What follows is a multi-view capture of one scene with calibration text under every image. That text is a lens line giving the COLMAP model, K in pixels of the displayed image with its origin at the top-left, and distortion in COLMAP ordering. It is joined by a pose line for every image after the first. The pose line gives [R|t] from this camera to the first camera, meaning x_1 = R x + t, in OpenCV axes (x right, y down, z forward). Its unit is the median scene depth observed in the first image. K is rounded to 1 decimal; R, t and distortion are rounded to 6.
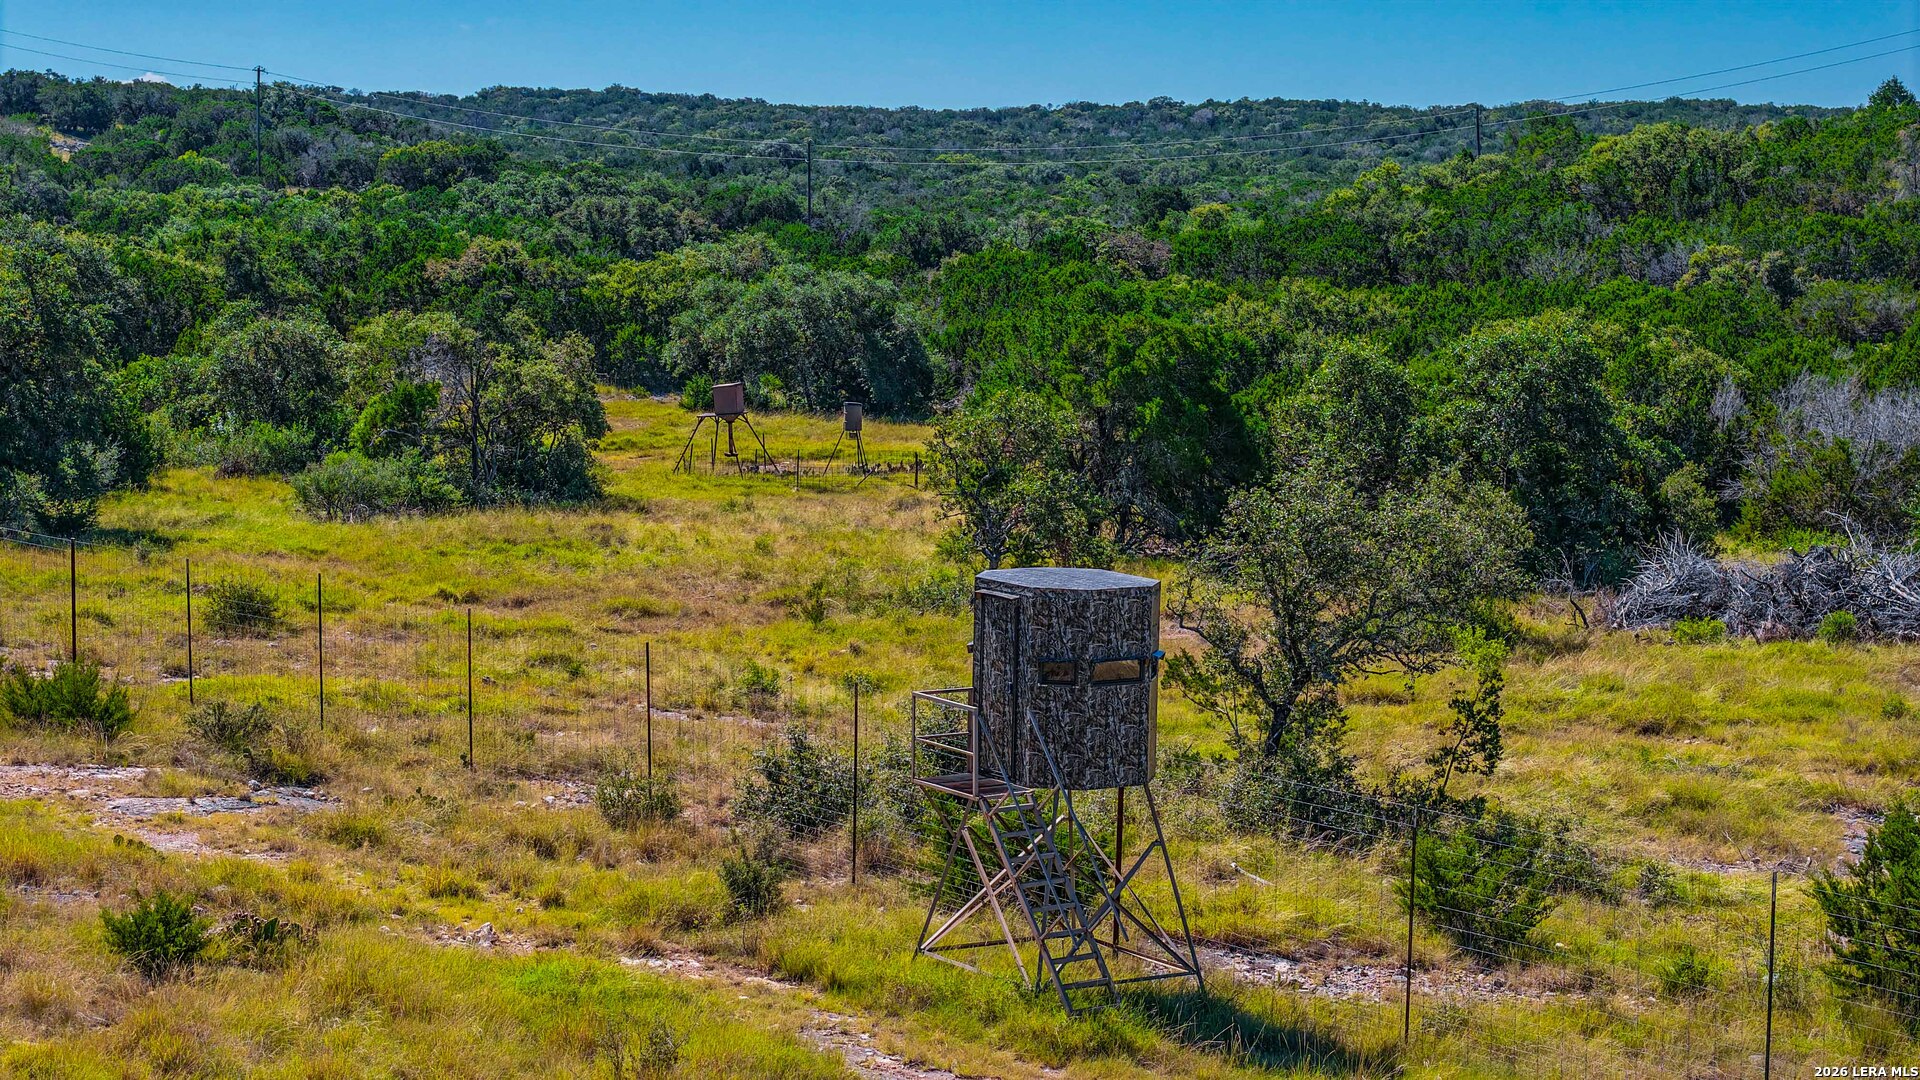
lens RADIAL K [[3890.4, 0, 960.0], [0, 3890.4, 540.0], [0, 0, 1]] dist [-0.253037, 1.351347]
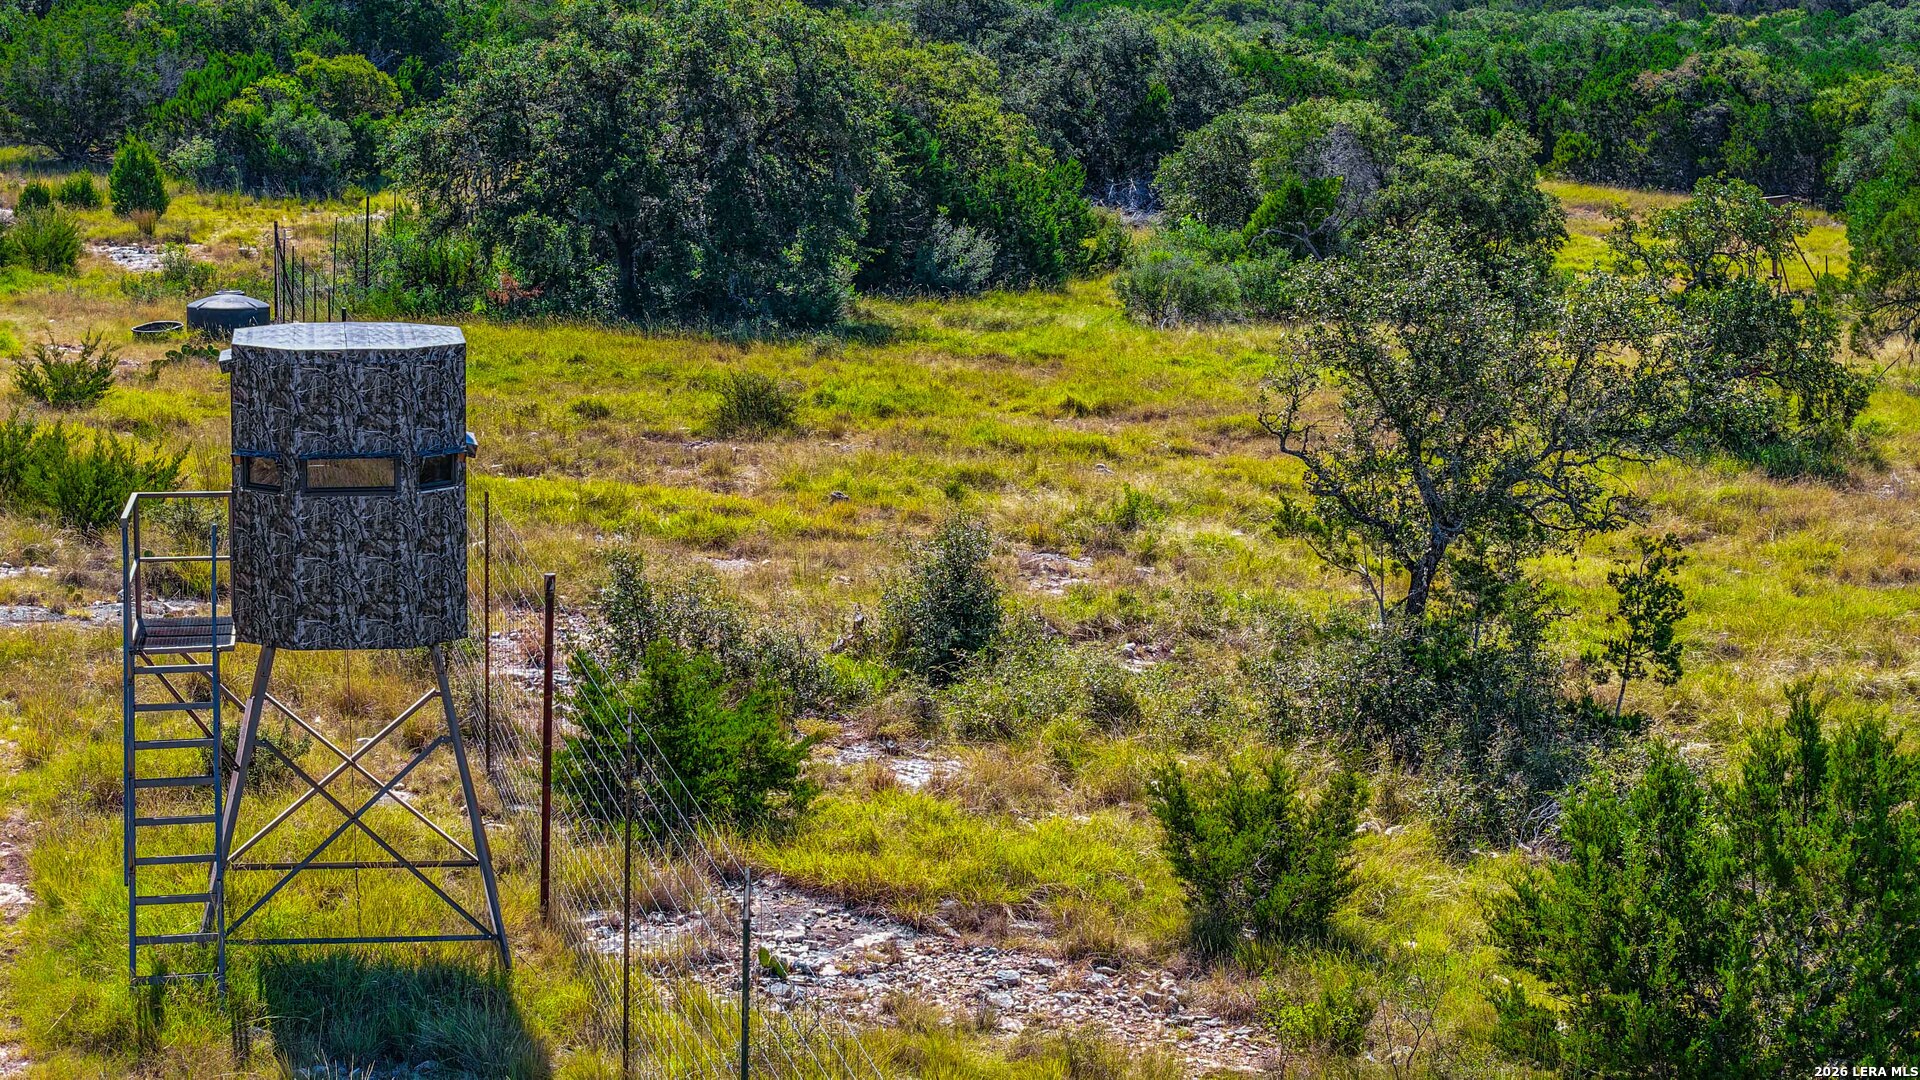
lens RADIAL K [[3890.4, 0, 960.0], [0, 3890.4, 540.0], [0, 0, 1]] dist [-0.253037, 1.351347]
pose [[0.918234, 0.050255, -0.392837, 0.136458], [-0.034677, 0.998309, 0.046654, 0.003576], [0.394517, -0.029217, 0.918424, 0.148898]]
